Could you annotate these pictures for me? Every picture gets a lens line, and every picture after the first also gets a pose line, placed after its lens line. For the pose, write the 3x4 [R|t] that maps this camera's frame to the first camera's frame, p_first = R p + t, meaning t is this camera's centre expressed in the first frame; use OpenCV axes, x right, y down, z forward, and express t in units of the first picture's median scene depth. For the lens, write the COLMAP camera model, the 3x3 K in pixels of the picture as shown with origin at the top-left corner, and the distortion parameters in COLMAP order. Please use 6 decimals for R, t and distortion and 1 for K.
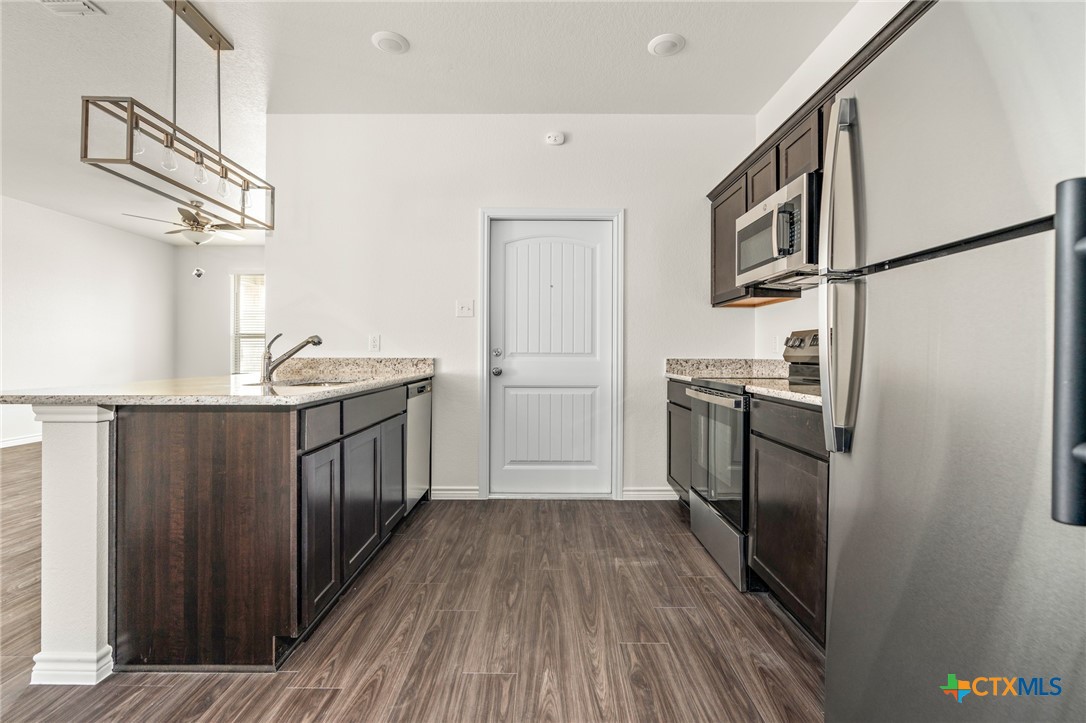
lens RADIAL K [[495.3, 0, 550.3], [0, 495.3, 357.9], [0, 0, 1]] dist [-0.008737, 0.001562]
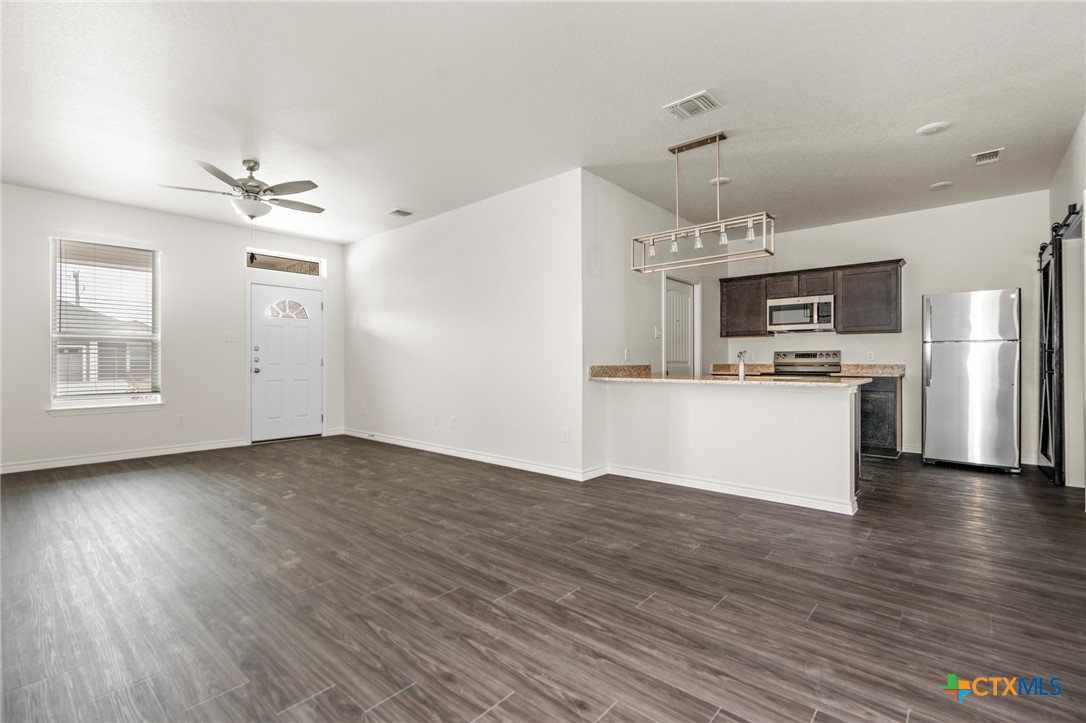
lens RADIAL K [[495.3, 0, 539.1], [0, 495.3, 362.1], [0, 0, 1]] dist [-0.008737, 0.001562]
pose [[0.654037, -0.004036, 0.756452, -2.435776], [0.008506, 0.999962, -0.002019, -0.012150], [-0.756415, 0.007755, 0.654046, 0.422331]]
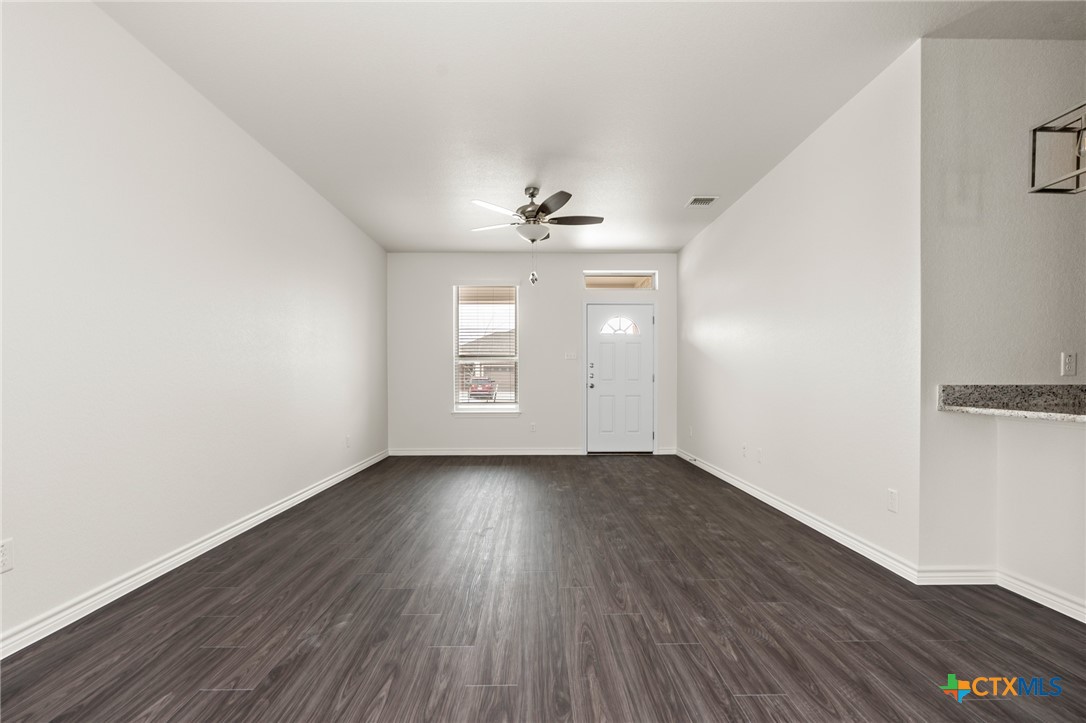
lens RADIAL K [[495.3, 0, 547.7], [0, 495.3, 385.7], [0, 0, 1]] dist [-0.008737, 0.001562]
pose [[0.999691, -0.002469, 0.024725, -1.739529], [0.002273, 0.999966, 0.007977, -0.009478], [-0.024743, -0.007918, 0.999662, 0.474808]]
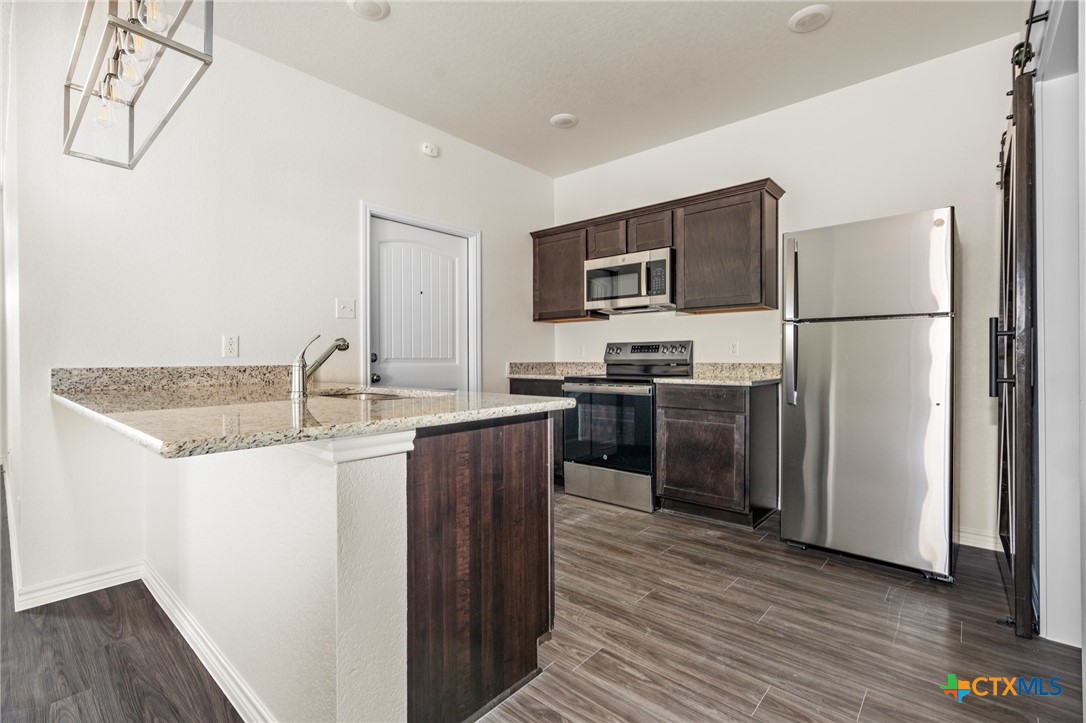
lens RADIAL K [[495.3, 0, 543.2], [0, 495.3, 362.0], [0, 0, 1]] dist [-0.008737, 0.001562]
pose [[0.652697, -0.010756, 0.757543, -0.947302], [0.010294, 0.999933, 0.005328, -0.008045], [-0.757549, 0.004320, 0.652764, 0.232346]]
